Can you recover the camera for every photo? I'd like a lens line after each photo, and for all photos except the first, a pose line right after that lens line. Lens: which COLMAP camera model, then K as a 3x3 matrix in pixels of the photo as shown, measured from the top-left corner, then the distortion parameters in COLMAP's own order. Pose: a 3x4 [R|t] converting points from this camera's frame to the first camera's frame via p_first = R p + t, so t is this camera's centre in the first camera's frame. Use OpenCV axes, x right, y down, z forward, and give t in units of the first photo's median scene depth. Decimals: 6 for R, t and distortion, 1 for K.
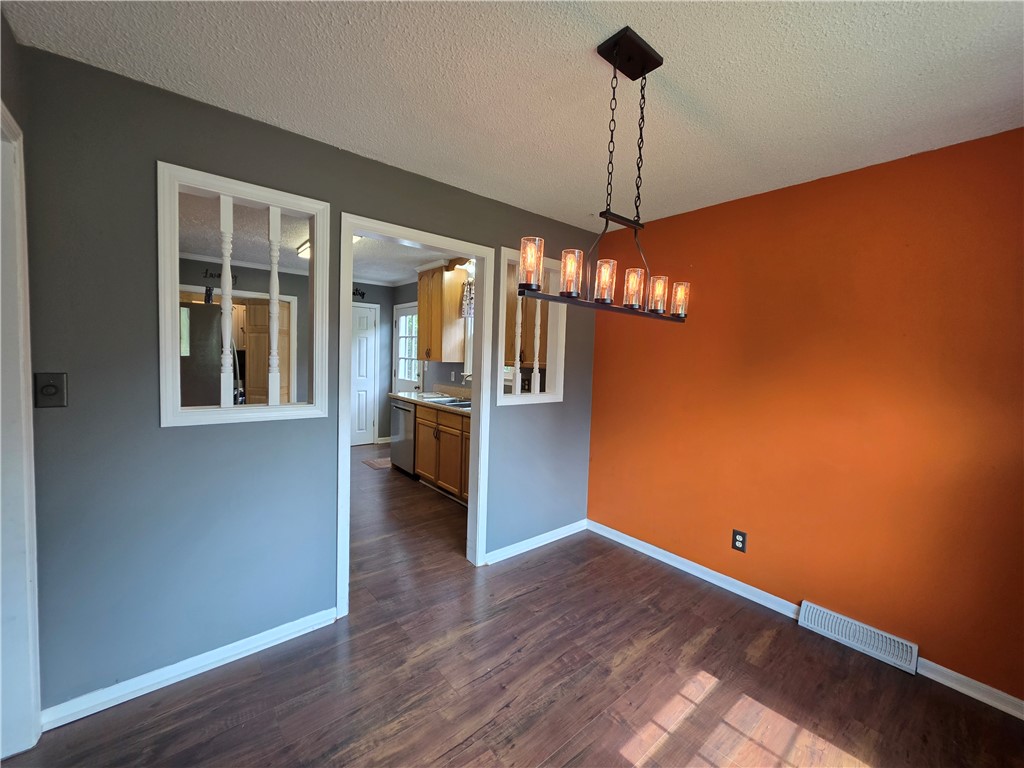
lens RADIAL K [[411.2, 0, 511.8], [0, 411.2, 383.3], [0, 0, 1]] dist [-0.000261, 0.000050]
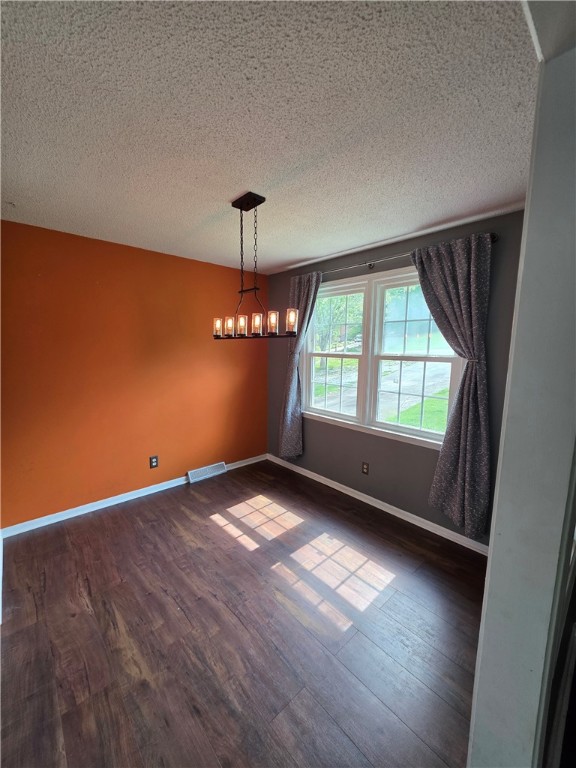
lens RADIAL K [[308.4, 0, 288.4], [0, 308.4, 384.5], [0, 0, 1]] dist [-0.000261, 0.000050]
pose [[-0.034411, -0.159932, 0.986528, -0.883448], [0.053327, 0.985413, 0.161612, -0.142303], [-0.997984, 0.058170, -0.025380, 0.607288]]
